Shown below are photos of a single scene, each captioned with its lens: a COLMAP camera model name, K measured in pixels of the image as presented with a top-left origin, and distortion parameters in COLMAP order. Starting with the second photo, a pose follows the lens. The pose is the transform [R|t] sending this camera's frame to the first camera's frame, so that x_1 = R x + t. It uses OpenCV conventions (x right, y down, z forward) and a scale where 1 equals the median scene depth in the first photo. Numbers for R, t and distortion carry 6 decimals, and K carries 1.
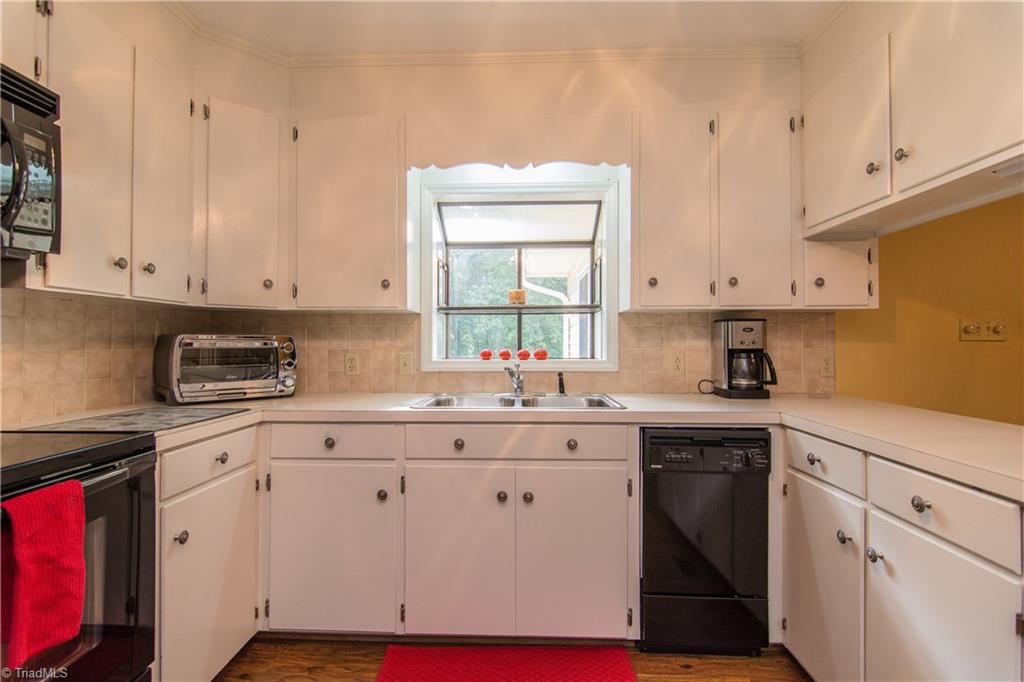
lens RADIAL K [[494.1, 0, 509.3], [0, 494.1, 341.6], [0, 0, 1]] dist [0.001194, 0.000184]
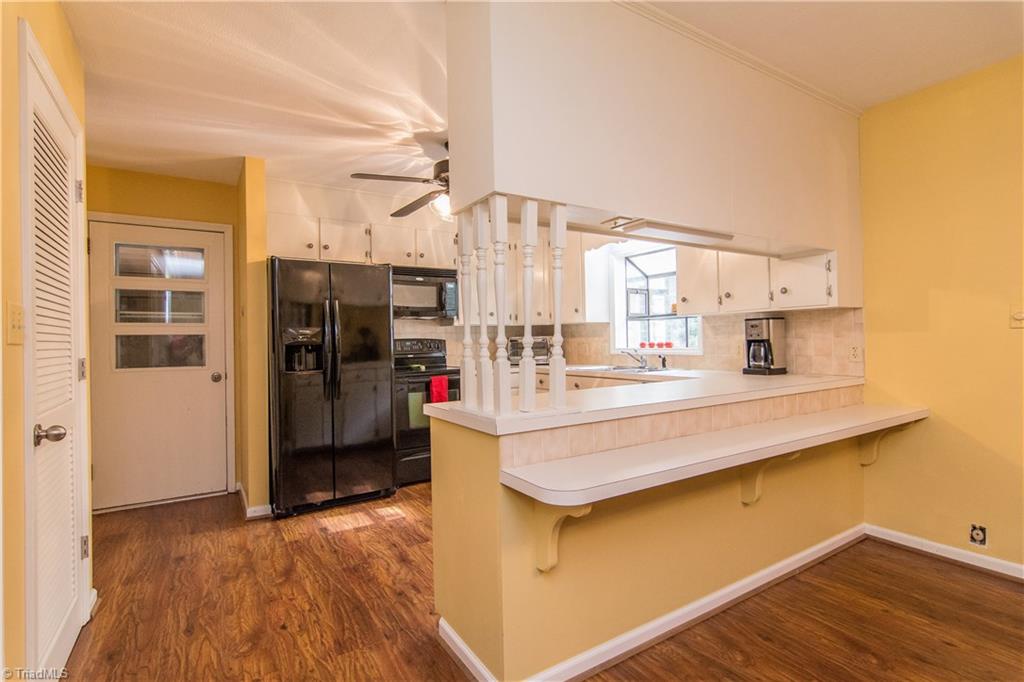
lens RADIAL K [[494.1, 0, 512.1], [0, 494.1, 339.6], [0, 0, 1]] dist [0.001194, 0.000184]
pose [[0.571844, -0.012306, -0.820270, 1.144506], [0.020815, 0.999783, -0.000489, 0.000475], [0.820099, -0.016794, 0.571976, -0.355679]]
